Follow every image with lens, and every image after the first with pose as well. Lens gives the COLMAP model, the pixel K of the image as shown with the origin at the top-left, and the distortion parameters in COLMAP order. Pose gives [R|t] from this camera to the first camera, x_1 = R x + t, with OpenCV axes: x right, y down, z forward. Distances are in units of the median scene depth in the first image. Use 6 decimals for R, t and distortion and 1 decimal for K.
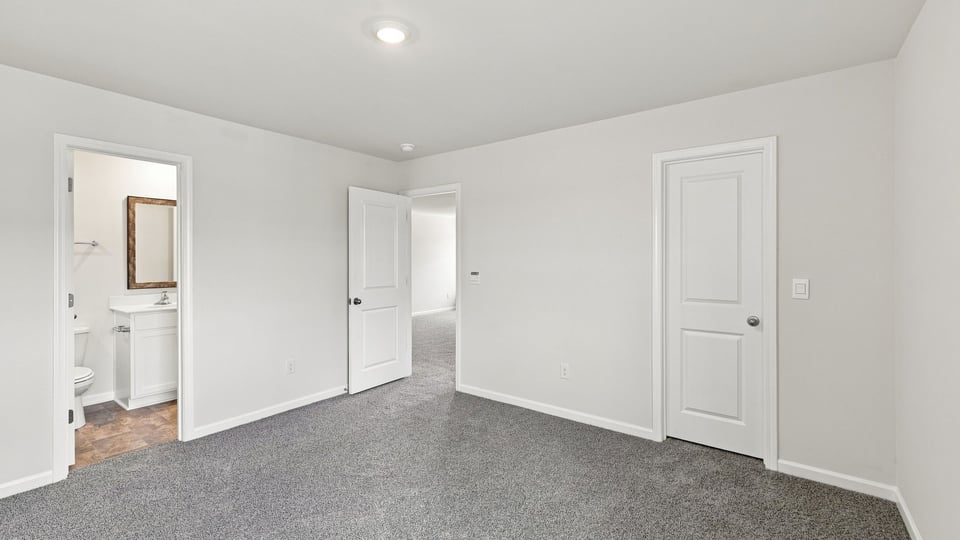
lens RADIAL K [[414.3, 0, 479.2], [0, 414.3, 263.6], [0, 0, 1]] dist [-0.012274, 0.000119]
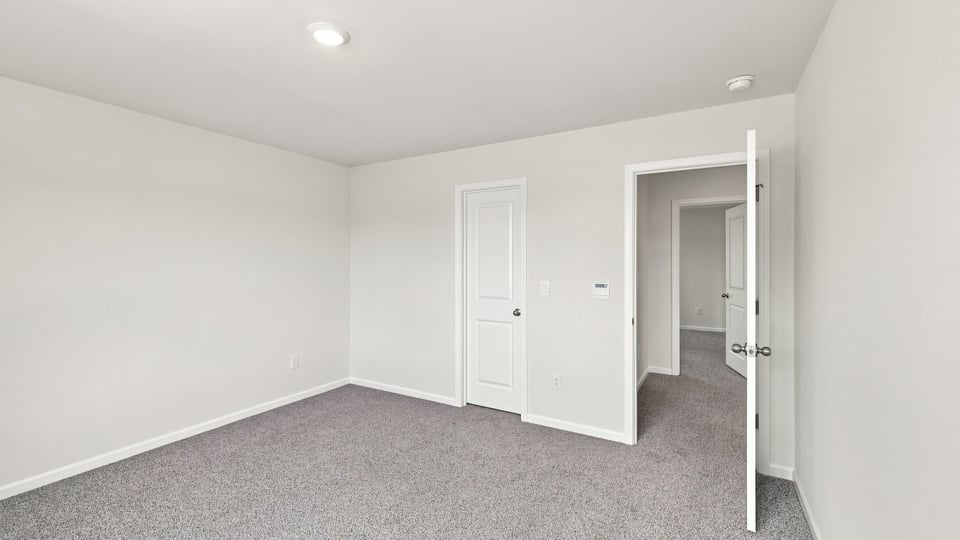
lens RADIAL K [[414.3, 0, 479.5], [0, 414.3, 268.5], [0, 0, 1]] dist [-0.012274, 0.000119]
pose [[0.993114, 0.003678, 0.117092, 0.340617], [-0.003913, 0.999991, 0.001776, -0.006147], [-0.117084, -0.002222, 0.993120, -0.293835]]
